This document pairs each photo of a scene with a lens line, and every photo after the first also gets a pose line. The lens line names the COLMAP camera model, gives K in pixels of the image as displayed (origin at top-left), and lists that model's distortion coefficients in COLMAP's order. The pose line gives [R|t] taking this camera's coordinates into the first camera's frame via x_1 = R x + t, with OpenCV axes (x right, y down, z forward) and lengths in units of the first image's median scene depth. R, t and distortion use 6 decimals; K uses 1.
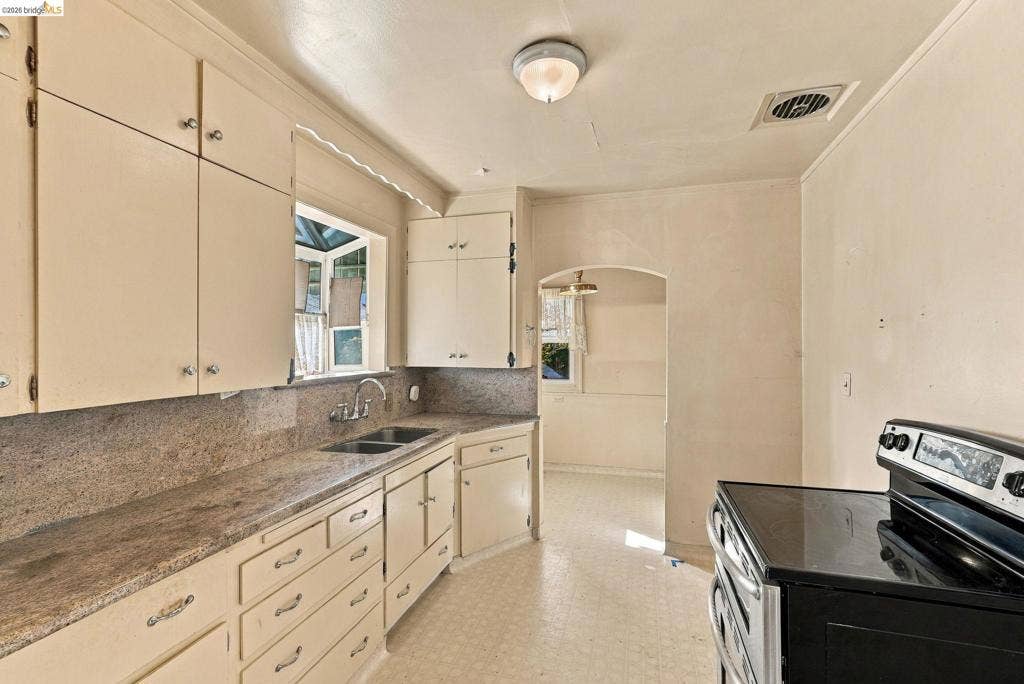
lens RADIAL K [[457.4, 0, 514.3], [0, 457.4, 344.9], [0, 0, 1]] dist [-0.002074, 0.001223]
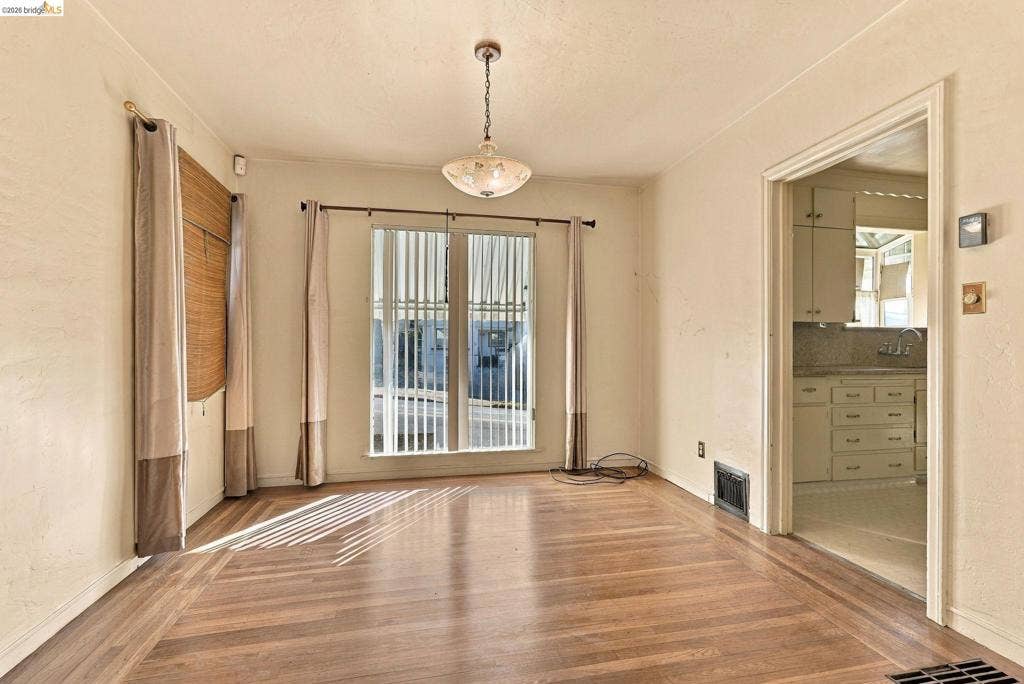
lens RADIAL K [[457.4, 0, 509.9], [0, 457.4, 342.6], [0, 0, 1]] dist [-0.002074, 0.001223]
pose [[0.470069, -0.000764, -0.882629, 0.420009], [-0.002677, 0.999994, -0.002291, 0.131622], [0.882625, 0.003440, 0.470064, -0.933151]]
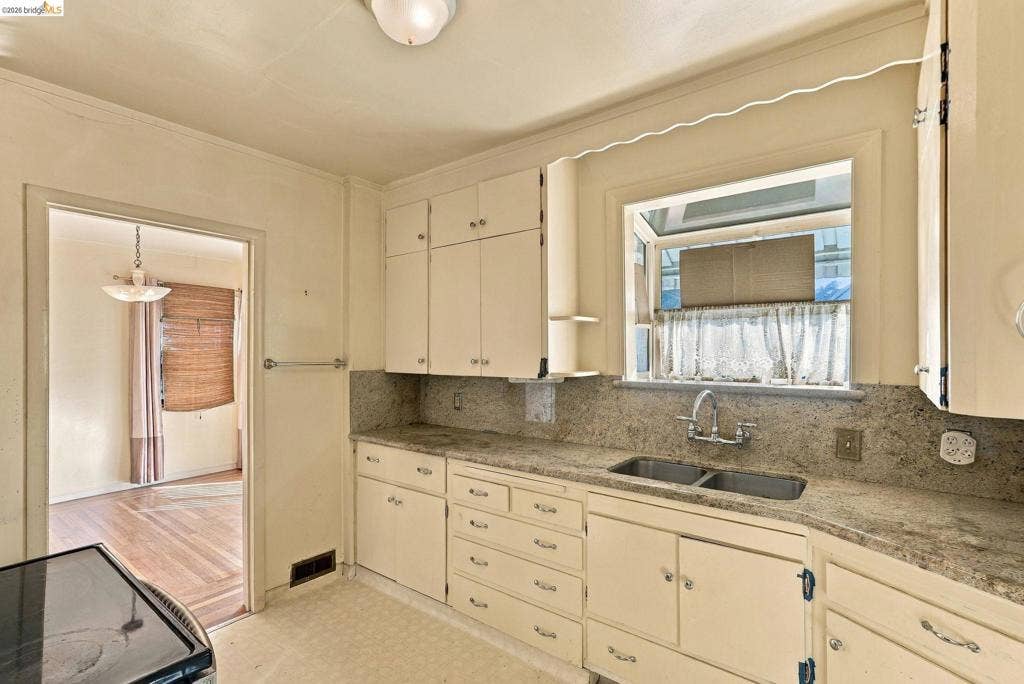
lens RADIAL K [[480.5, 0, 510.1], [0, 480.5, 343.5], [0, 0, 1]] dist [-0.005899, 0.000076]
pose [[-0.374916, -0.006652, -0.927035, 0.543592], [0.005025, 0.999945, -0.009207, 0.001307], [0.927045, -0.008111, -0.374862, 1.005610]]
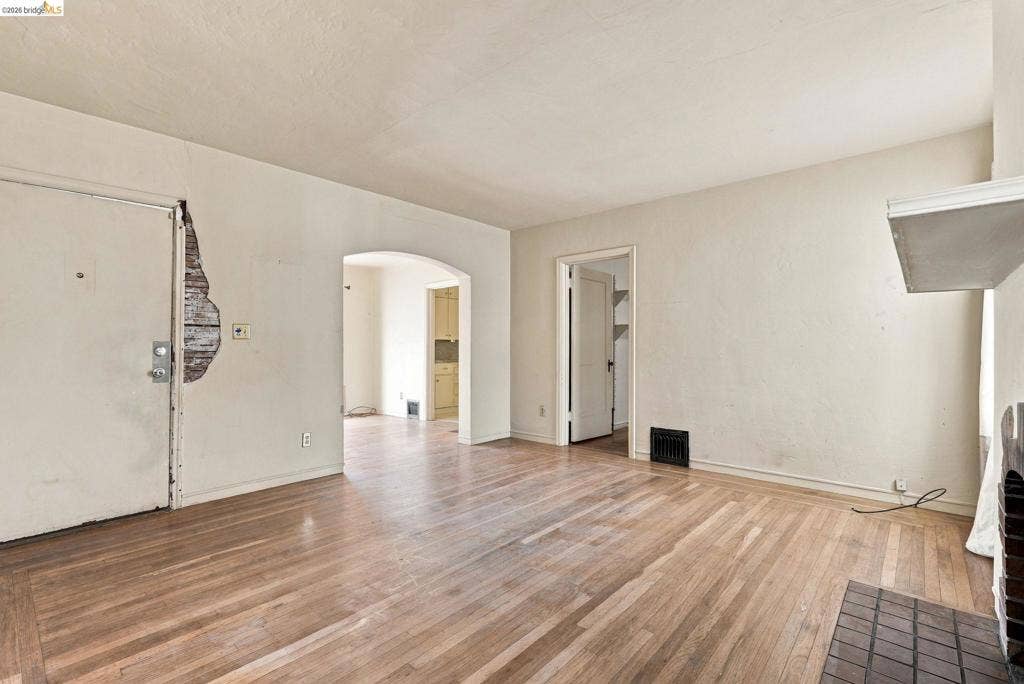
lens RADIAL K [[457.4, 0, 512.4], [0, 457.4, 341.3], [0, 0, 1]] dist [-0.002074, 0.001223]
pose [[0.906502, -0.004501, -0.422178, 1.357459], [-0.001718, 0.999896, -0.014349, 0.123591], [0.422198, 0.013732, 0.906399, -2.130541]]
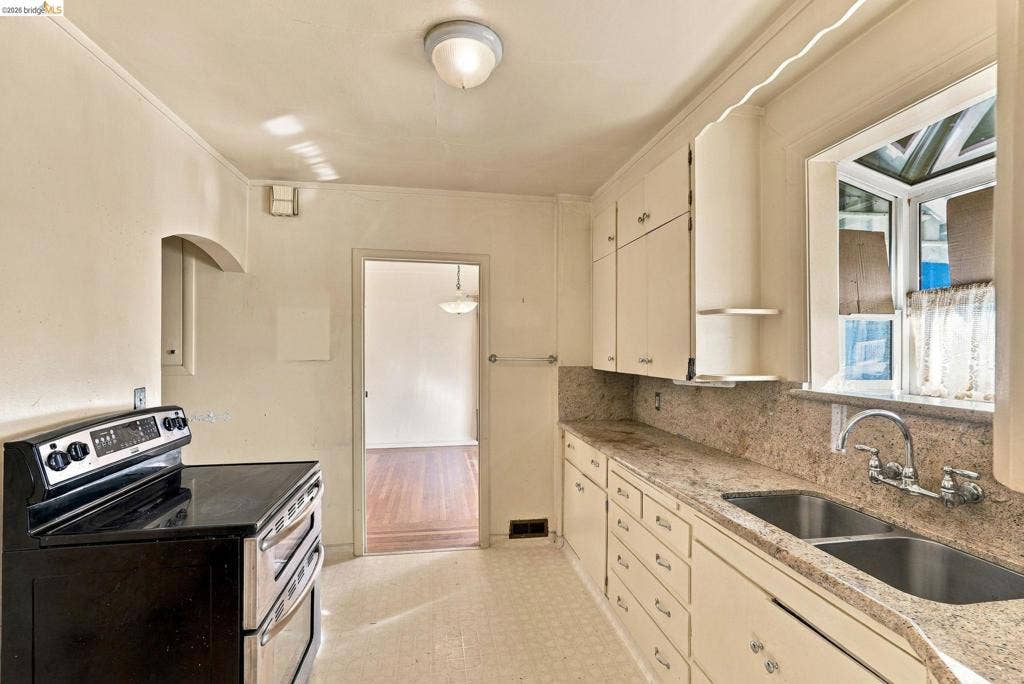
lens RADIAL K [[457.4, 0, 512.1], [0, 457.4, 348.4], [0, 0, 1]] dist [-0.002074, 0.001223]
pose [[-0.903742, 0.000320, -0.428077, 0.270816], [0.000141, 1.000000, 0.000450, 0.004463], [0.428078, 0.000346, -0.903742, 1.296971]]
